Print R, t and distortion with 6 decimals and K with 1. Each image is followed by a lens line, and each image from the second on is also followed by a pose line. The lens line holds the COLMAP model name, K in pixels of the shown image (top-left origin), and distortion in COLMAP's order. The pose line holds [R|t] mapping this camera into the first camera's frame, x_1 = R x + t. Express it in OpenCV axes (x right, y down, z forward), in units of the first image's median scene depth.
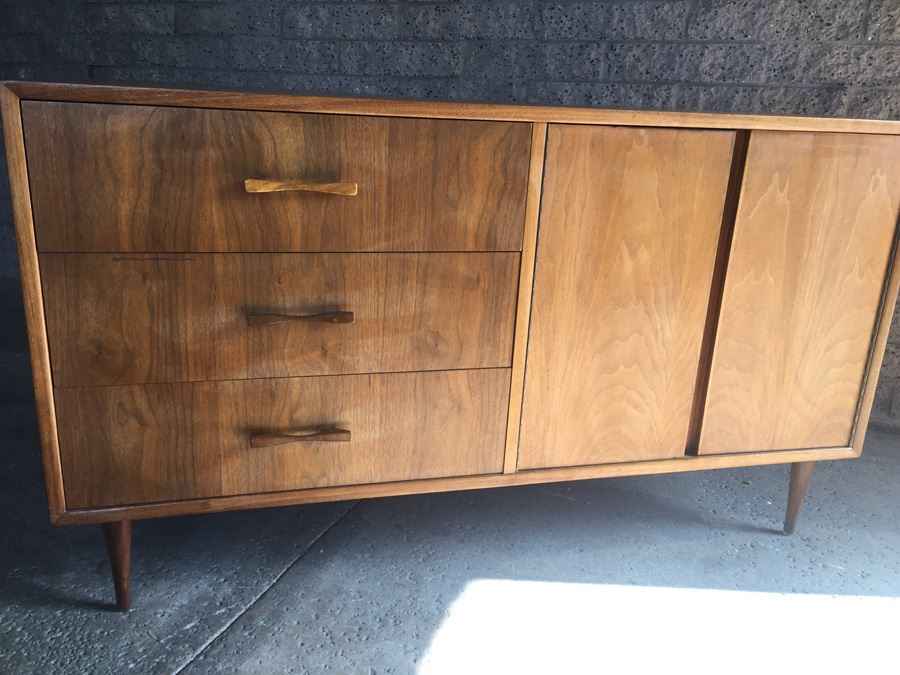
lens RADIAL K [[766.6, 0, 443.0], [0, 766.6, 338.9], [0, 0, 1]] dist [0.091045, -0.130068]
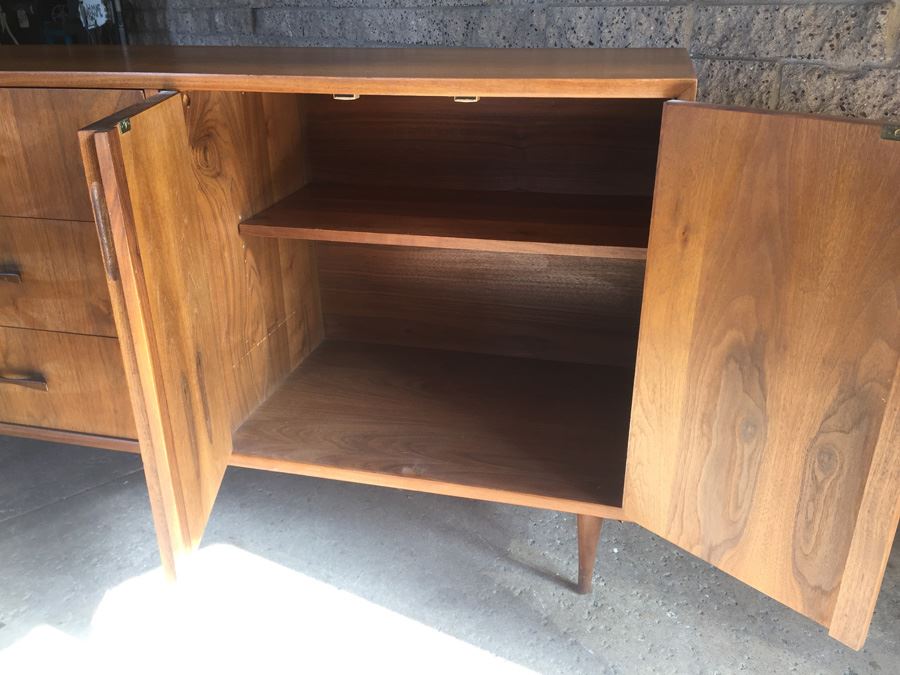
lens RADIAL K [[766.6, 0, 447.4], [0, 766.6, 334.1], [0, 0, 1]] dist [0.091045, -0.130068]
pose [[0.873860, 0.141937, -0.464998, 0.881755], [-0.094602, 0.987796, 0.123734, -0.136417], [0.476885, -0.064136, 0.876622, 0.327269]]
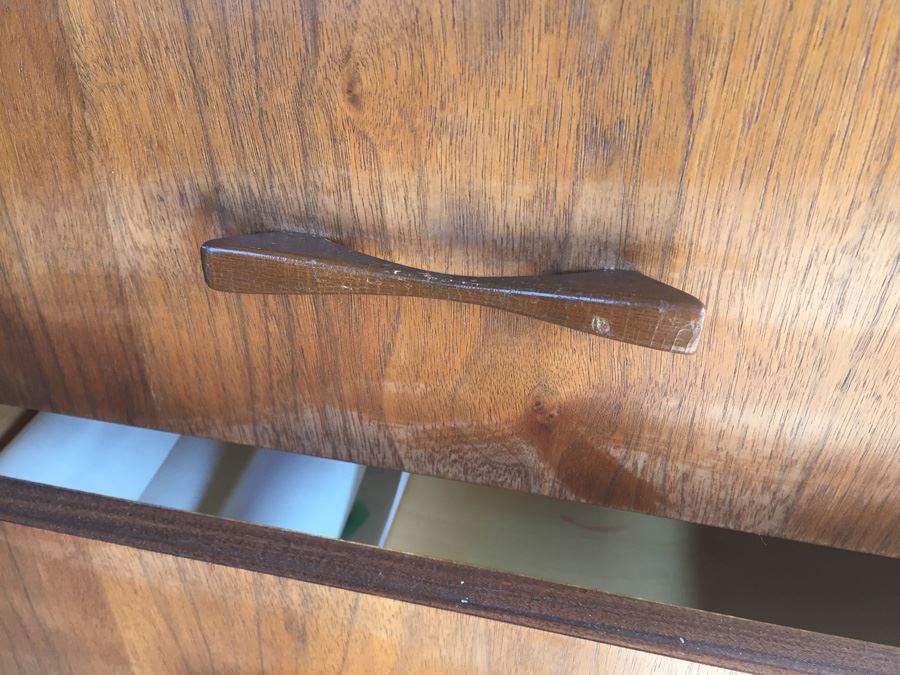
lens RADIAL K [[766.6, 0, 449.6], [0, 766.6, 326.7], [0, 0, 1]] dist [0.091045, -0.130068]
pose [[0.888837, 0.227845, -0.397561, -0.092415], [-0.115412, 0.950961, 0.286974, -0.073655], [0.443450, -0.209190, 0.871545, 0.783462]]
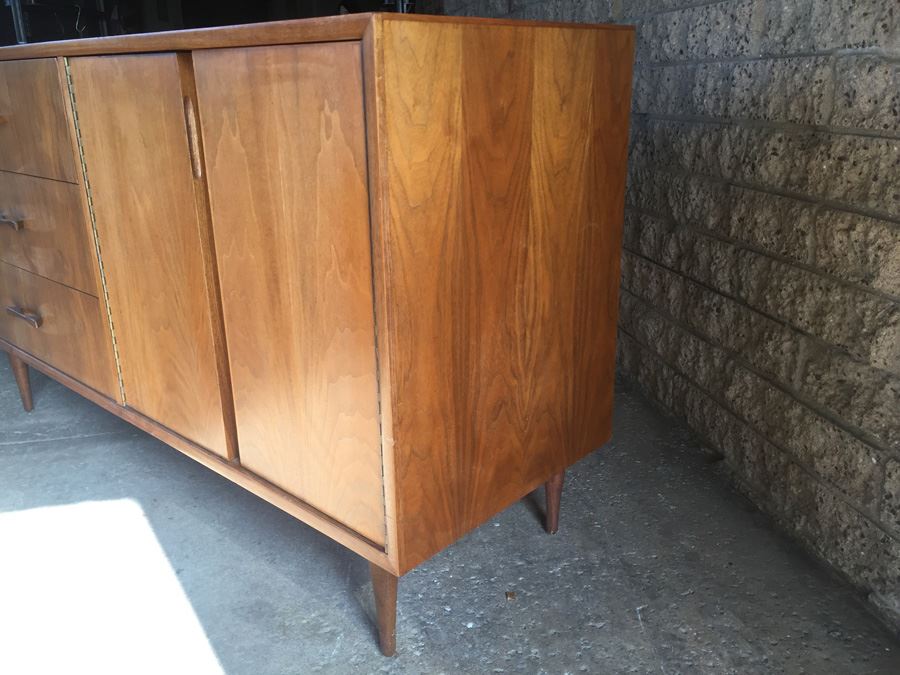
lens RADIAL K [[766.6, 0, 451.5], [0, 766.6, 337.6], [0, 0, 1]] dist [0.091045, -0.130068]
pose [[0.541291, 0.215783, -0.812676, 1.296539], [-0.213225, 0.970143, 0.115573, -0.145017], [0.813351, 0.110724, 0.571140, 0.847534]]
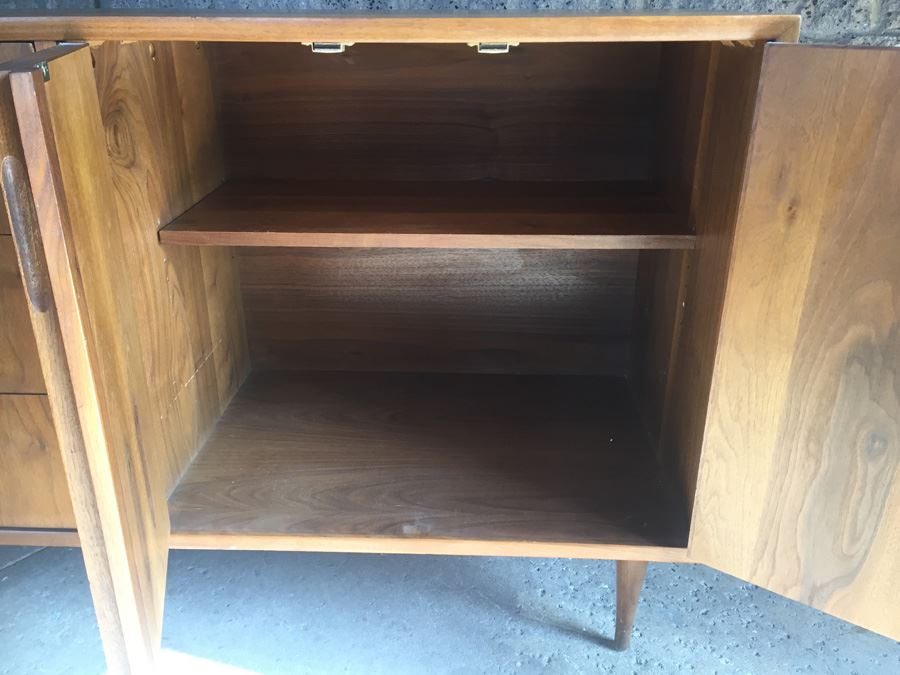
lens RADIAL K [[766.6, 0, 447.5], [0, 766.6, 333.5], [0, 0, 1]] dist [0.091045, -0.130068]
pose [[0.954754, 0.070945, -0.288811, 0.638010], [-0.045092, 0.994435, 0.095214, -0.109925], [0.293958, -0.077882, 0.952640, 0.442703]]
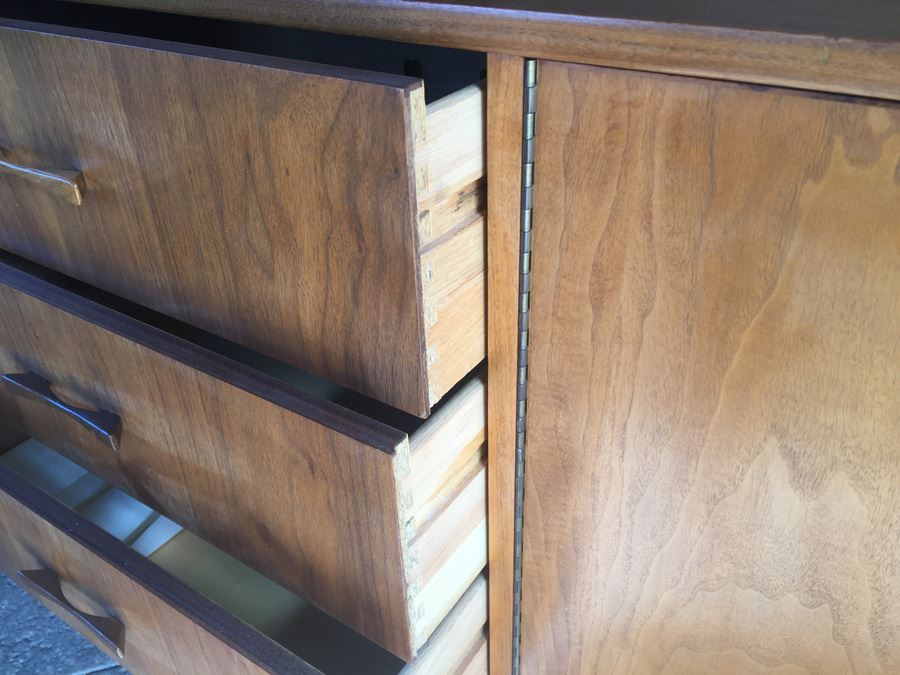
lens RADIAL K [[766.6, 0, 457.1], [0, 766.6, 330.6], [0, 0, 1]] dist [0.091045, -0.130068]
pose [[0.654888, 0.340170, -0.674838, 0.356456], [-0.170503, 0.936449, 0.306580, -0.277719], [0.736241, -0.085714, 0.671269, 0.776918]]
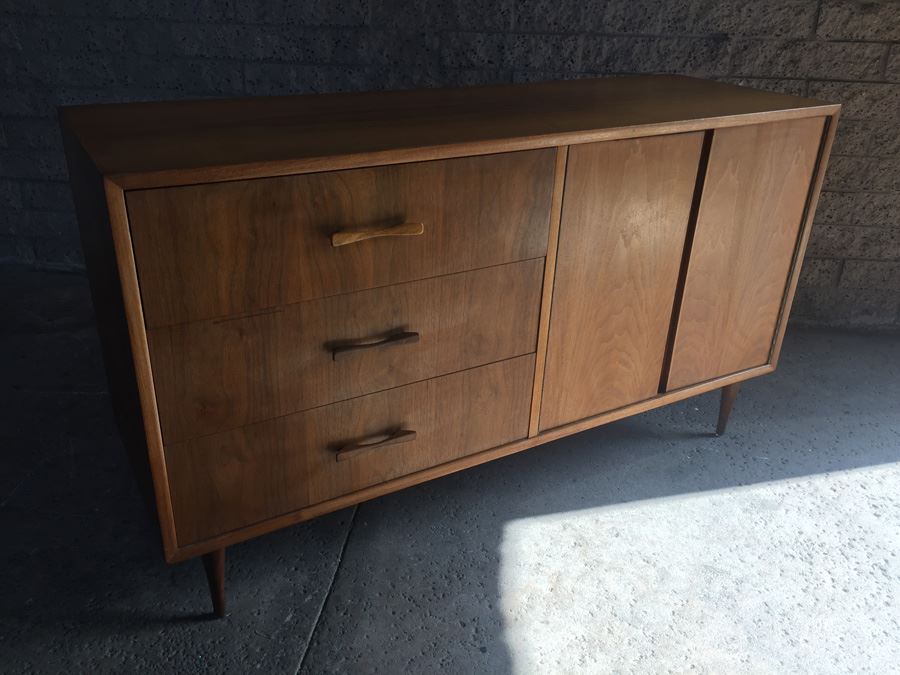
lens RADIAL K [[766.6, 0, 443.5], [0, 766.6, 337.5], [0, 0, 1]] dist [0.091045, -0.130068]
pose [[0.965293, -0.132286, 0.225189, -0.323554], [0.095276, 0.981176, 0.167976, -0.205199], [-0.243171, -0.140691, 0.959726, -0.076645]]
